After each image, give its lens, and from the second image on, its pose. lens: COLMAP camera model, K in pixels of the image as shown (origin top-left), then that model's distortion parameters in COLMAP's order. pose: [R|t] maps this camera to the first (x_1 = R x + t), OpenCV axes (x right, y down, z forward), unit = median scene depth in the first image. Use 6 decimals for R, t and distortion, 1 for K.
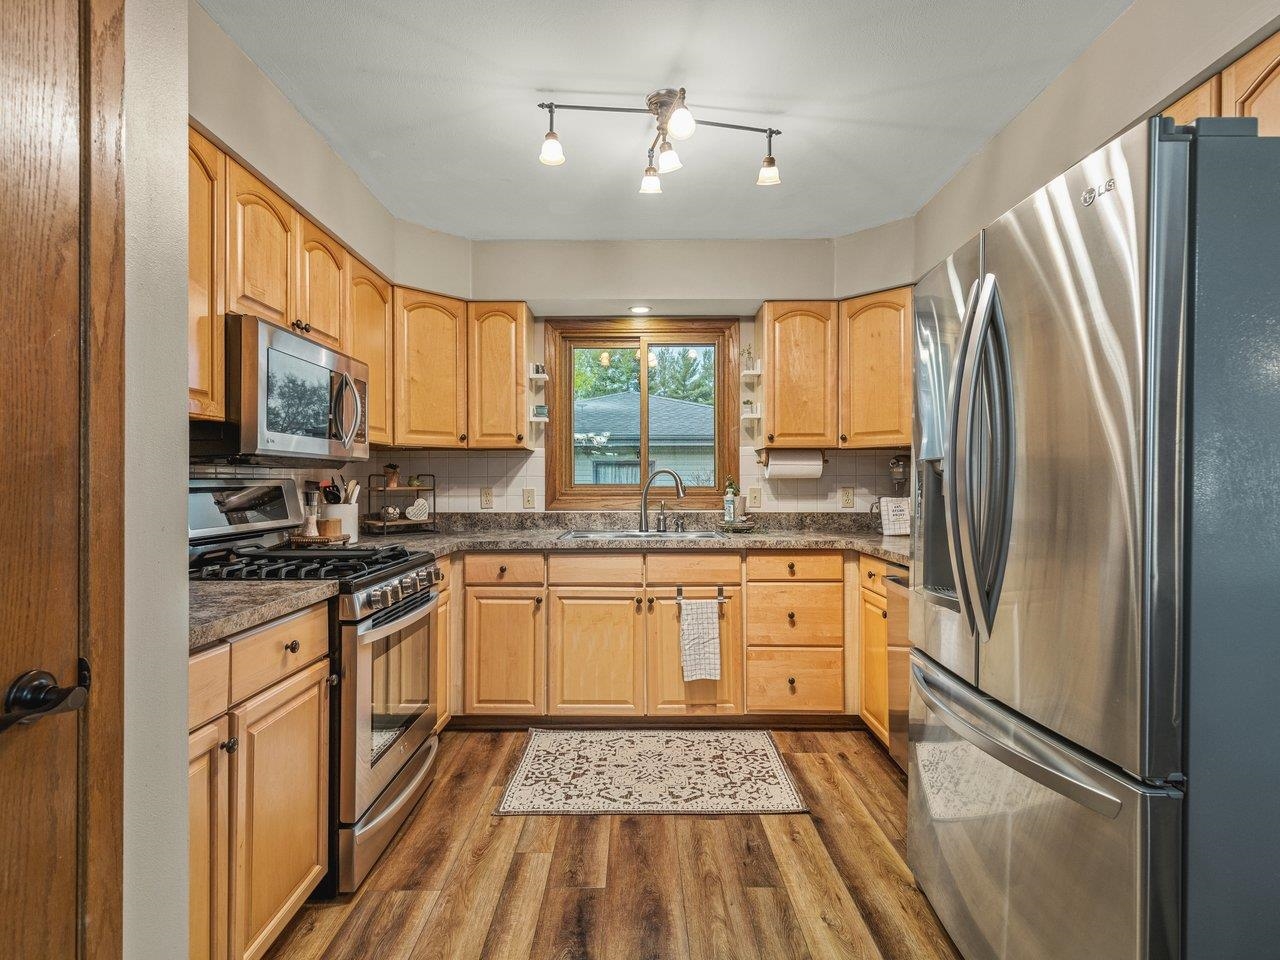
lens RADIAL K [[646.7, 0, 632.7], [0, 646.7, 482.3], [0, 0, 1]] dist [0.009135, -0.002553]
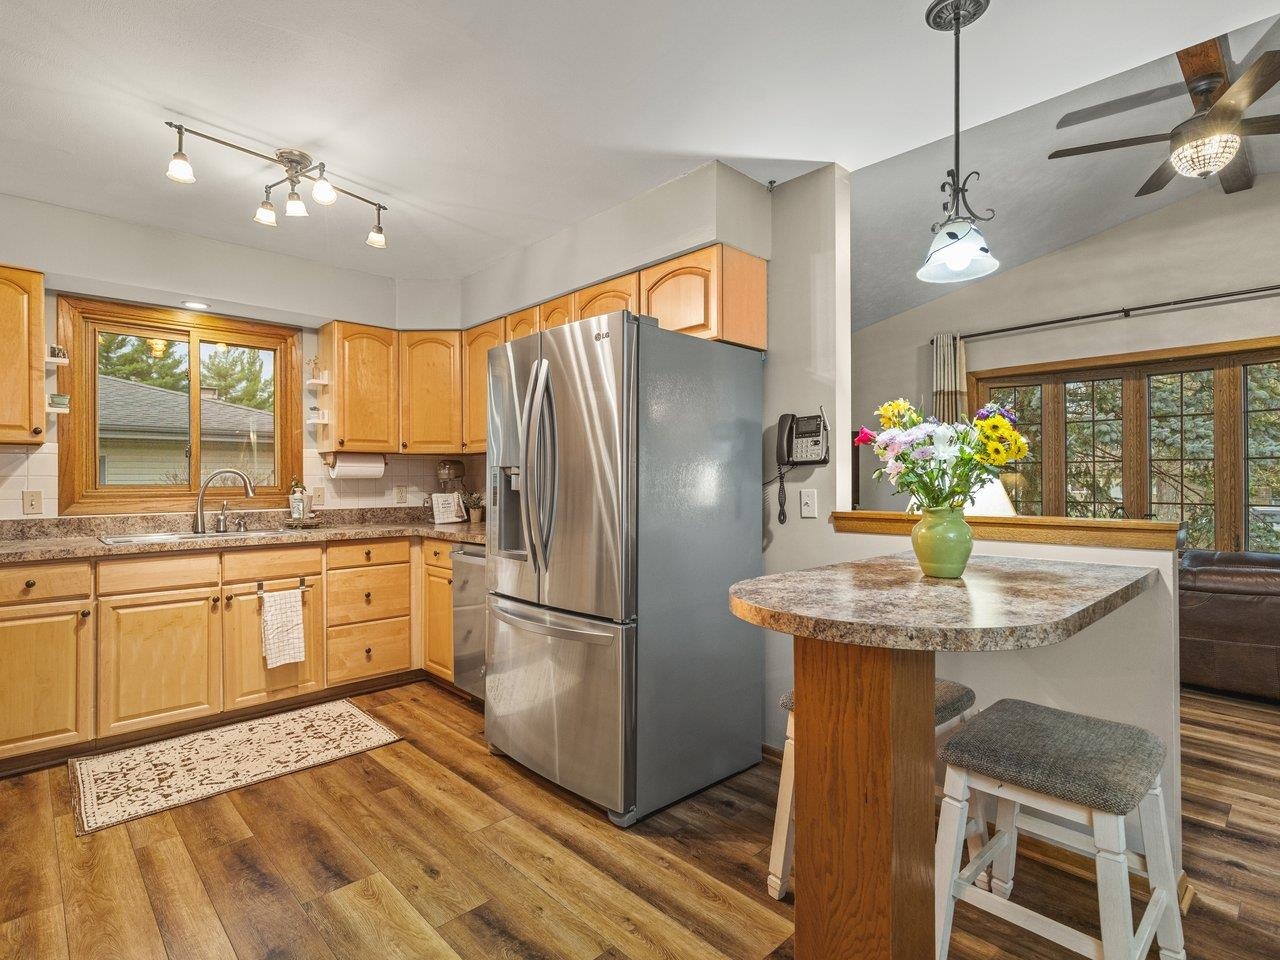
lens RADIAL K [[646.7, 0, 638.8], [0, 646.7, 480.9], [0, 0, 1]] dist [0.009135, -0.002553]
pose [[0.717952, -0.002884, 0.696087, -0.220571], [0.003205, 0.999995, 0.000837, -0.001317], [-0.696085, 0.001630, 0.717957, -0.189583]]
